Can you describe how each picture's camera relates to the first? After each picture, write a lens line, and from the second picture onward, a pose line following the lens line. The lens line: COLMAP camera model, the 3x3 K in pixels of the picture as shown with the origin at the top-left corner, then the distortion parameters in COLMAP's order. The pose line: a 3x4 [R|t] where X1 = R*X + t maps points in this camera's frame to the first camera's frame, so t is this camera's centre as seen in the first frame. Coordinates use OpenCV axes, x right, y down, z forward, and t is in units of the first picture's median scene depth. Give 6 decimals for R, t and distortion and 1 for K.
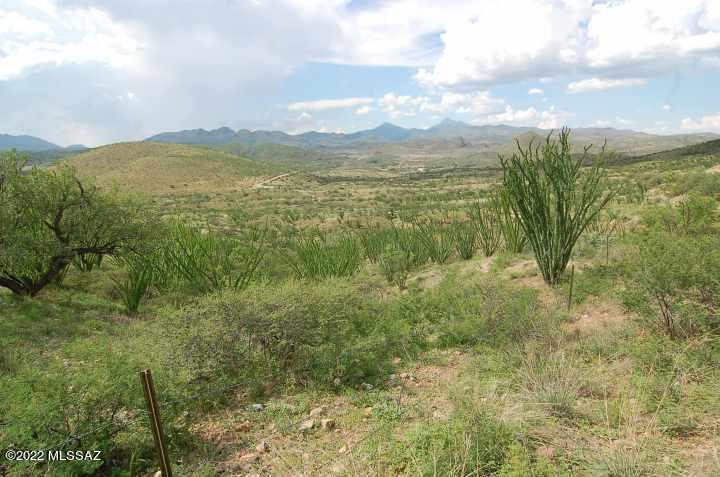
lens RADIAL K [[721.4, 0, 358.7], [0, 721.4, 235.6], [0, 0, 1]] dist [0.009355, -0.015360]
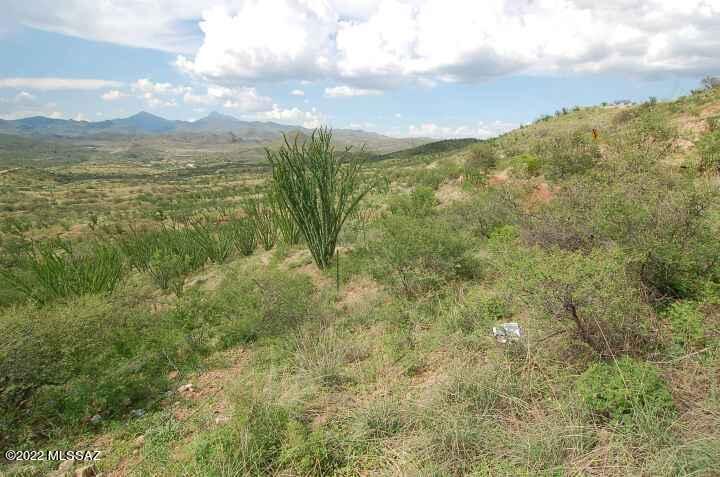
lens RADIAL K [[721.4, 0, 358.7], [0, 721.4, 235.6], [0, 0, 1]] dist [0.009355, -0.015360]
pose [[0.599317, -0.083309, 0.796165, -0.550458], [0.063183, 0.996390, 0.056699, -0.041478], [-0.798014, 0.016324, 0.602418, 0.275338]]
